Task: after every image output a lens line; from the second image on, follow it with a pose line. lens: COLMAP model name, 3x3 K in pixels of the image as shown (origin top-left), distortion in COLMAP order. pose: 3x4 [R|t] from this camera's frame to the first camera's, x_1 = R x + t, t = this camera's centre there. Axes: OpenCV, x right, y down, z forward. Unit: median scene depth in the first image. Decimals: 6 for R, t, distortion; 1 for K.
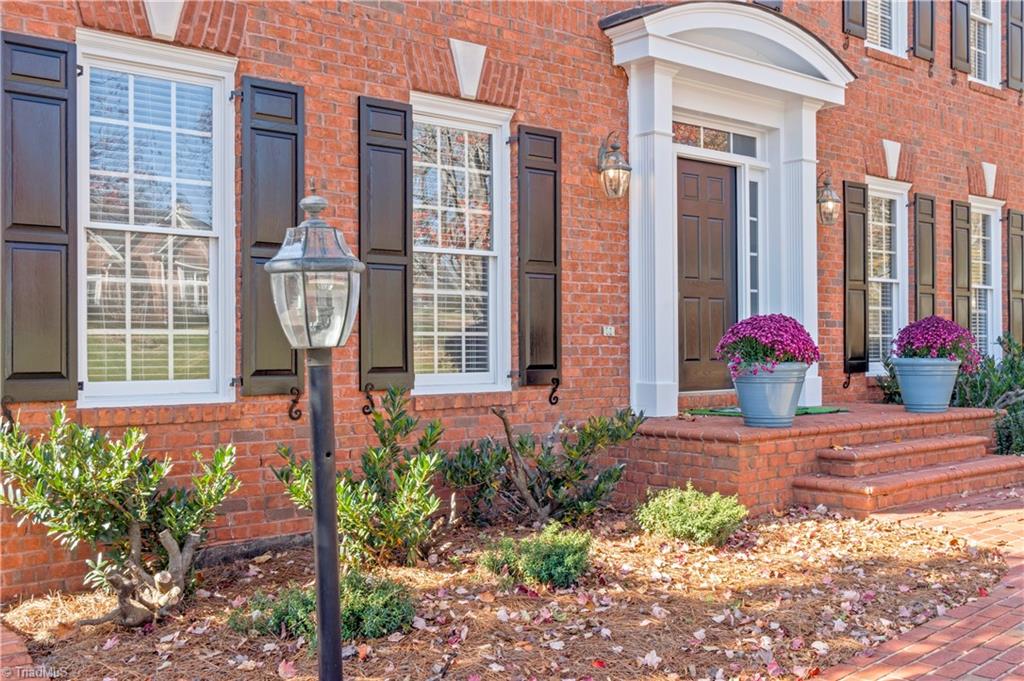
lens RADIAL K [[1031.9, 0, 512.5], [0, 1031.9, 355.7], [0, 0, 1]] dist [0.014249, -0.044242]
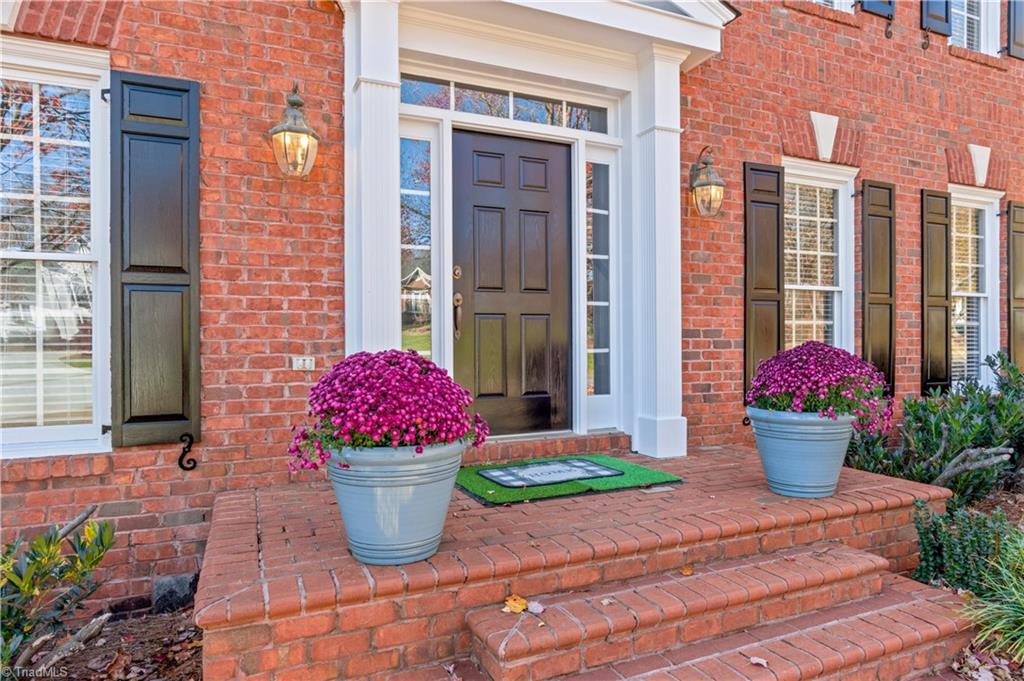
lens RADIAL K [[632.7, 0, 533.4], [0, 632.7, 342.3], [0, 0, 1]] dist [-0.013845, 0.006067]
pose [[0.966532, 0.005582, -0.256485, 0.314086], [-0.005208, 0.999984, 0.002136, -0.035059], [0.256493, -0.000729, 0.966546, 0.536256]]
